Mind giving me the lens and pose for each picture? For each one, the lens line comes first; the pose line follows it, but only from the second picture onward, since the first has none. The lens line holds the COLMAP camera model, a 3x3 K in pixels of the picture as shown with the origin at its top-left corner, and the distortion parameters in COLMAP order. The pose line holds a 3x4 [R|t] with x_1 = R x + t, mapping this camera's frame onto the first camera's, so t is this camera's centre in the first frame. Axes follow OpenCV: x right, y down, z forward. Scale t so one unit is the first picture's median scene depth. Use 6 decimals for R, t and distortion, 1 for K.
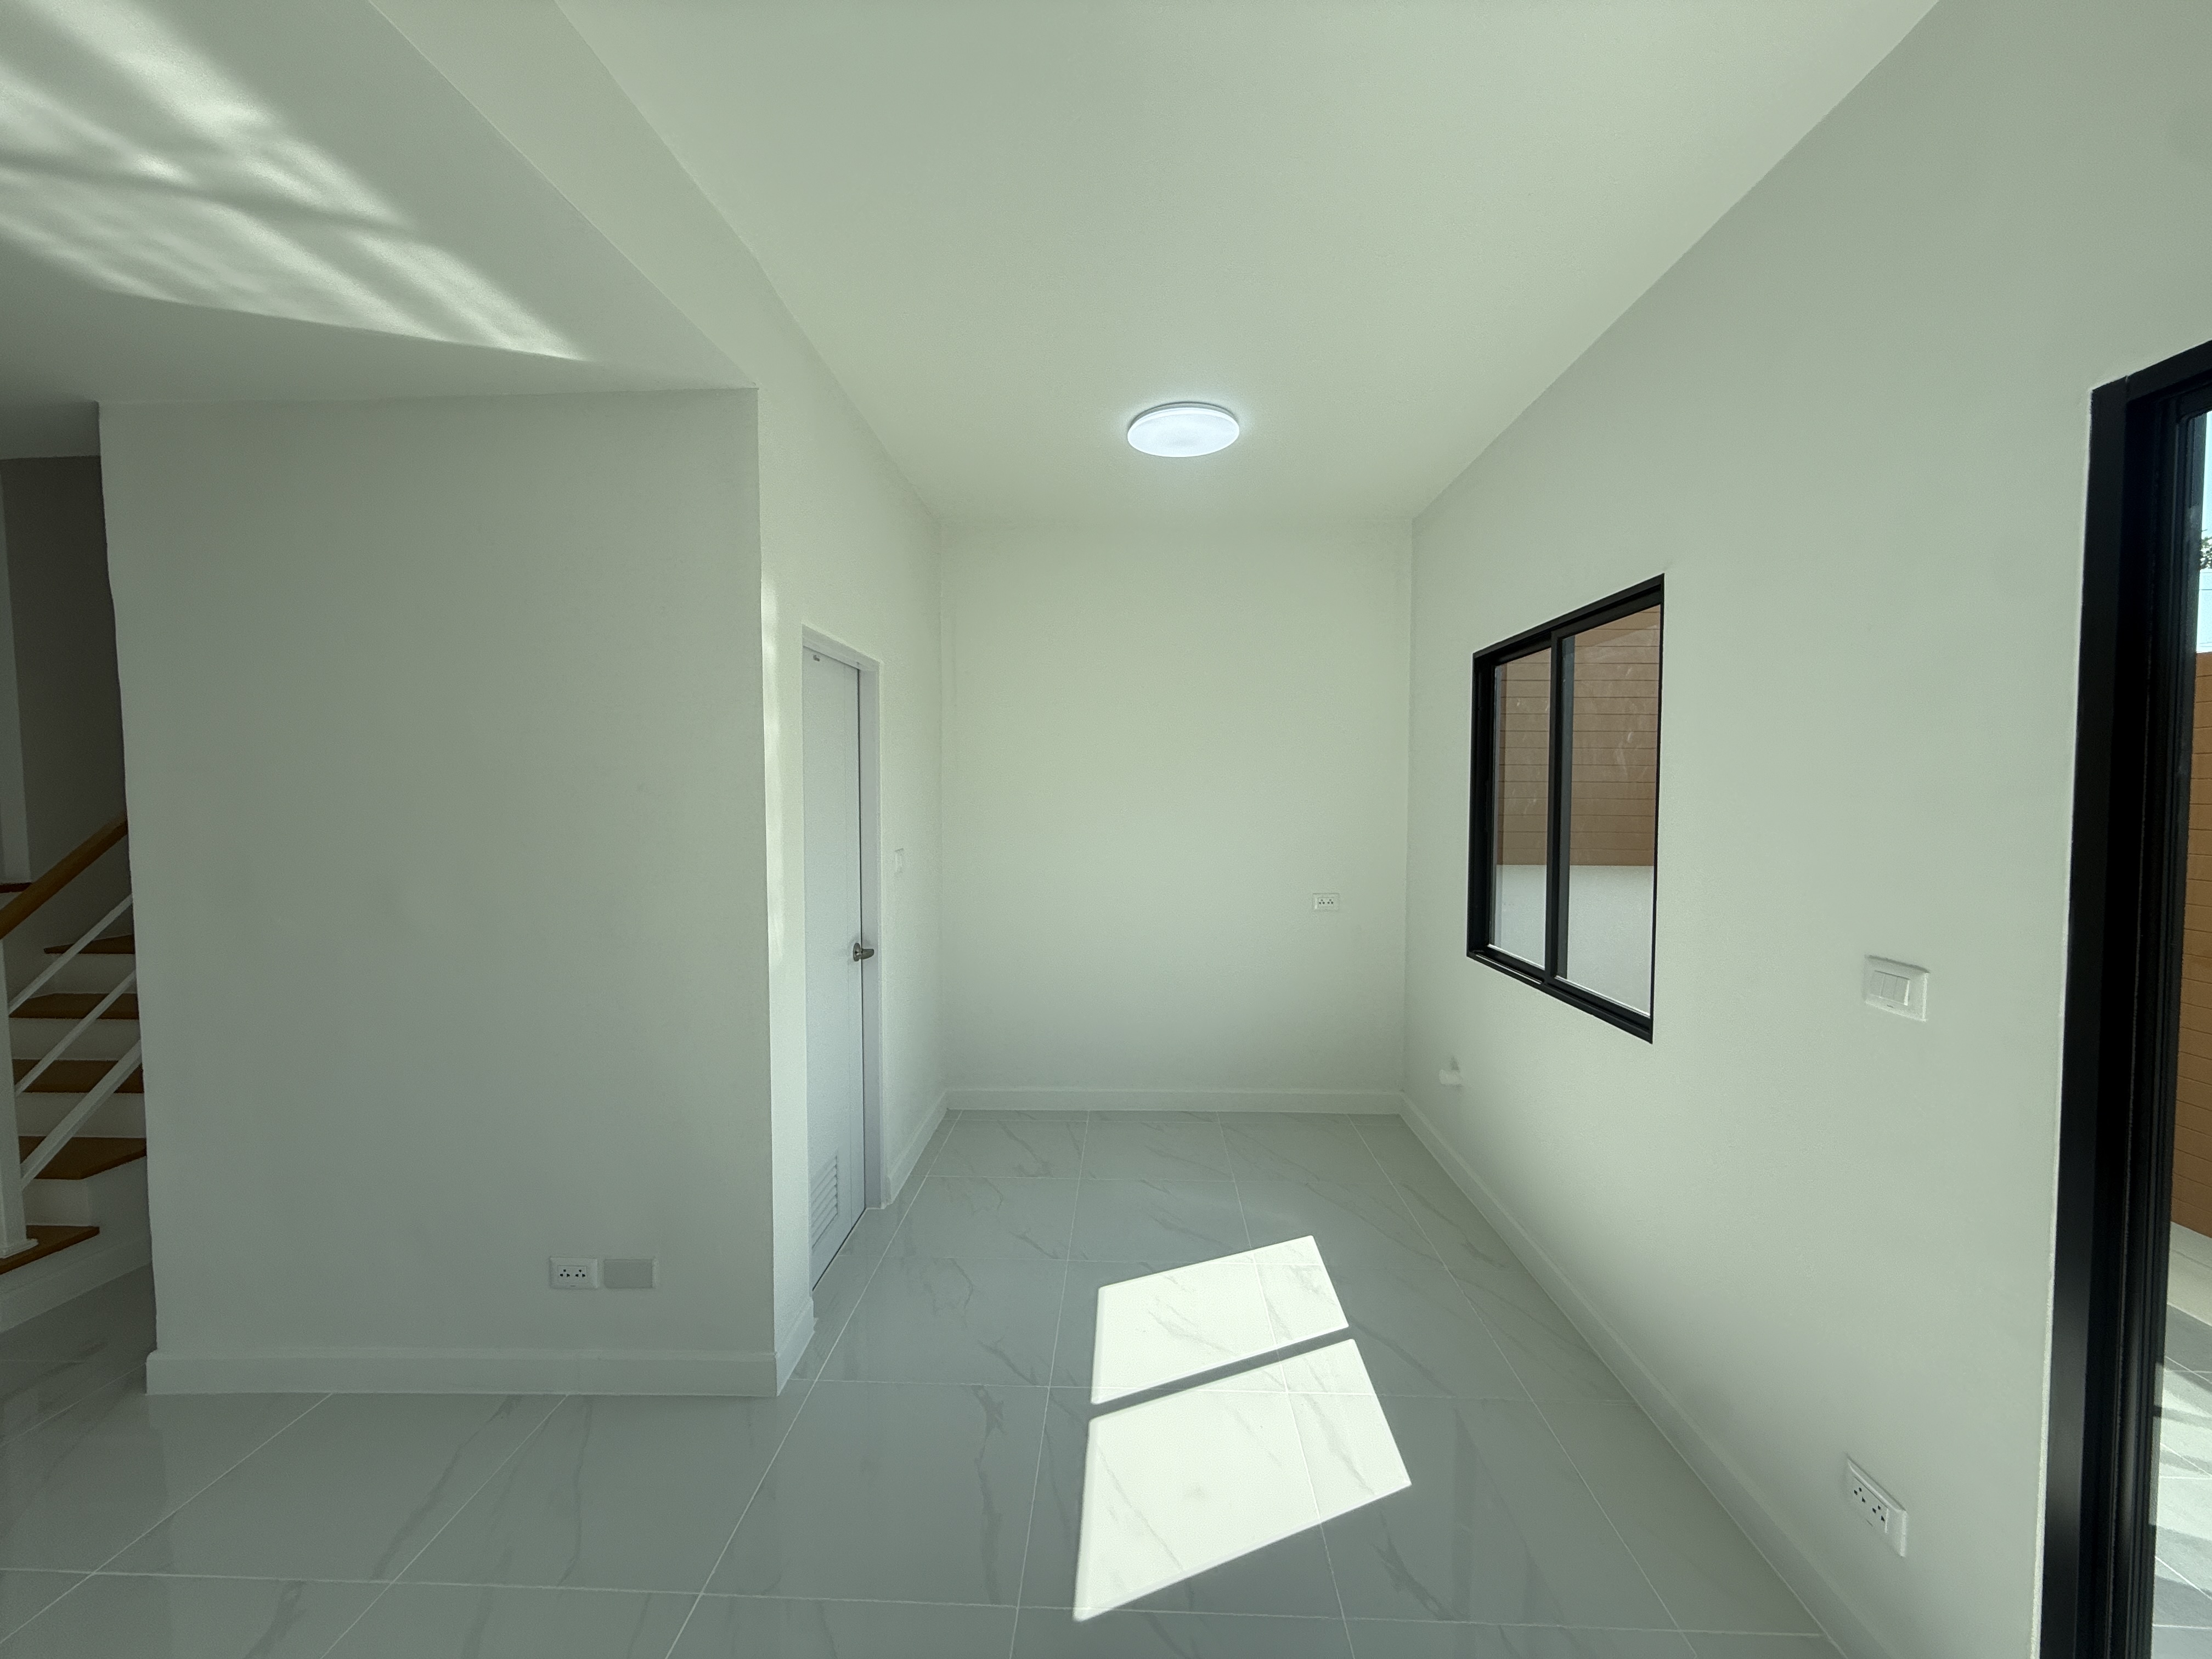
lens RADIAL K [[879.5, 0, 1098.4], [0, 879.5, 834.2], [0, 0, 1]] dist [-0.002760, -0.000125]
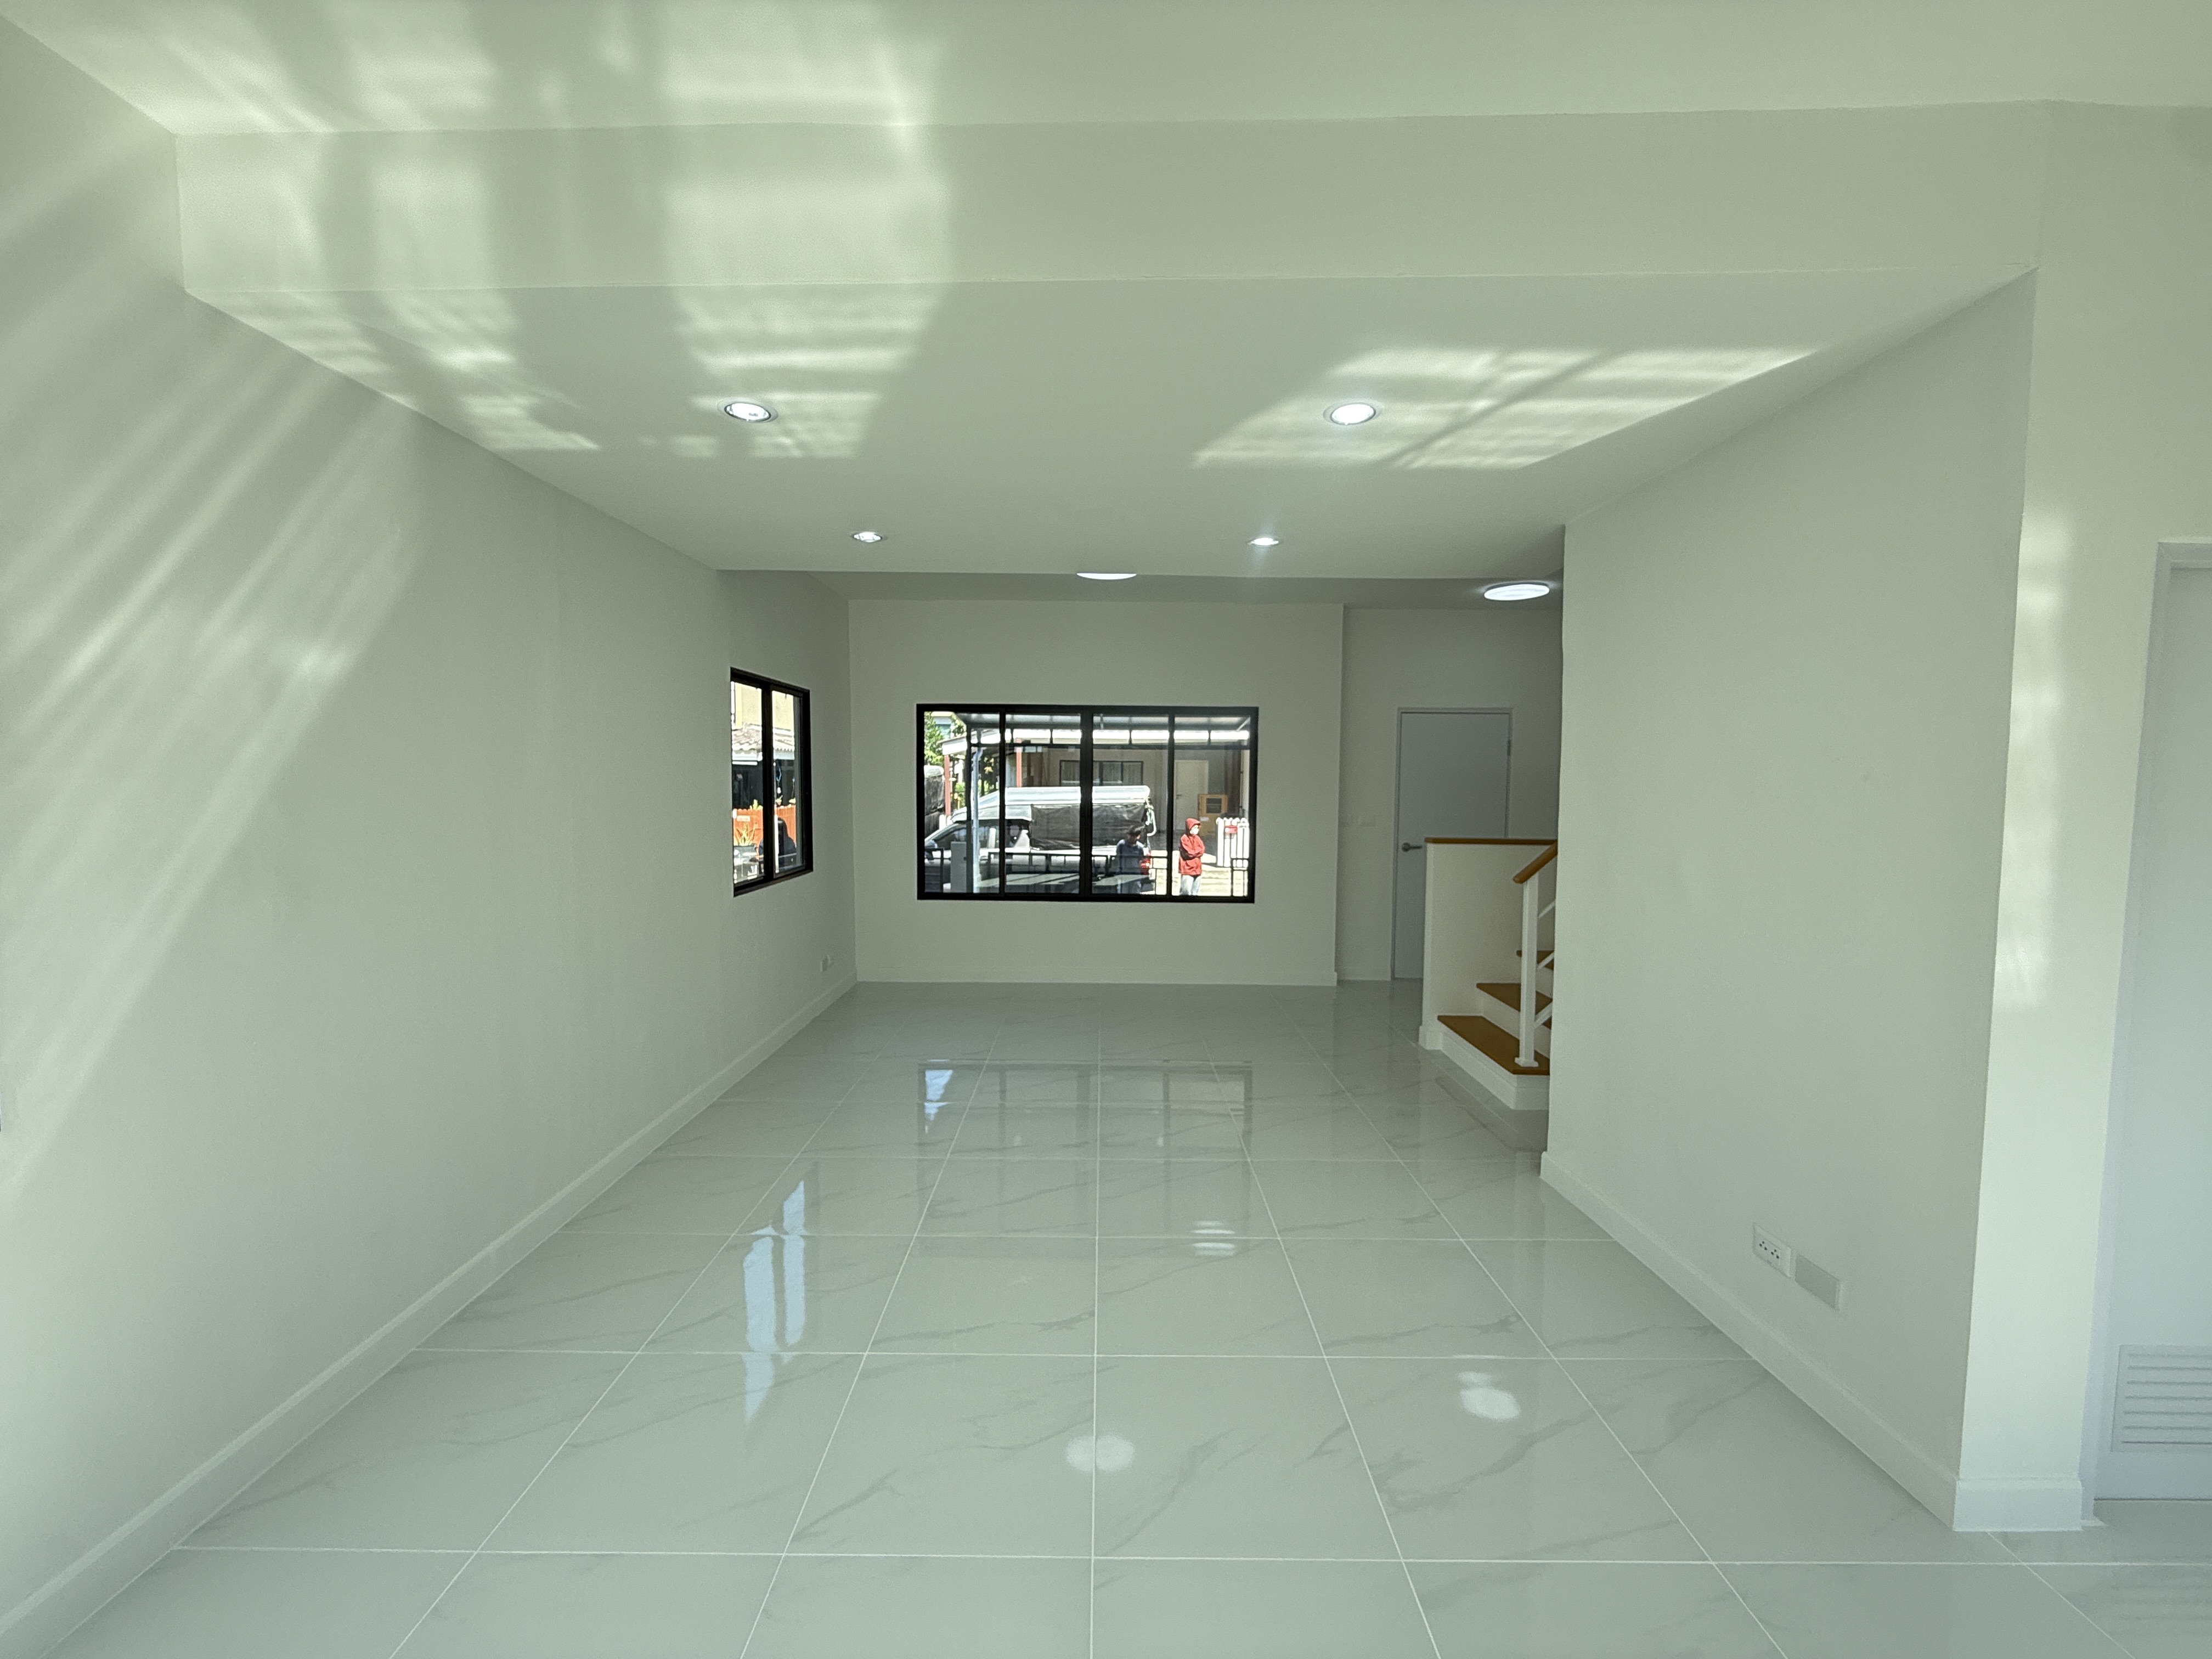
lens RADIAL K [[879.5, 0, 1098.4], [0, 879.5, 834.2], [0, 0, 1]] dist [-0.002760, -0.000125]
pose [[0.027072, 0.065801, -0.997465, 0.502247], [-0.057561, 0.996278, 0.064160, -0.006959], [0.997975, 0.055678, 0.030759, 0.208906]]
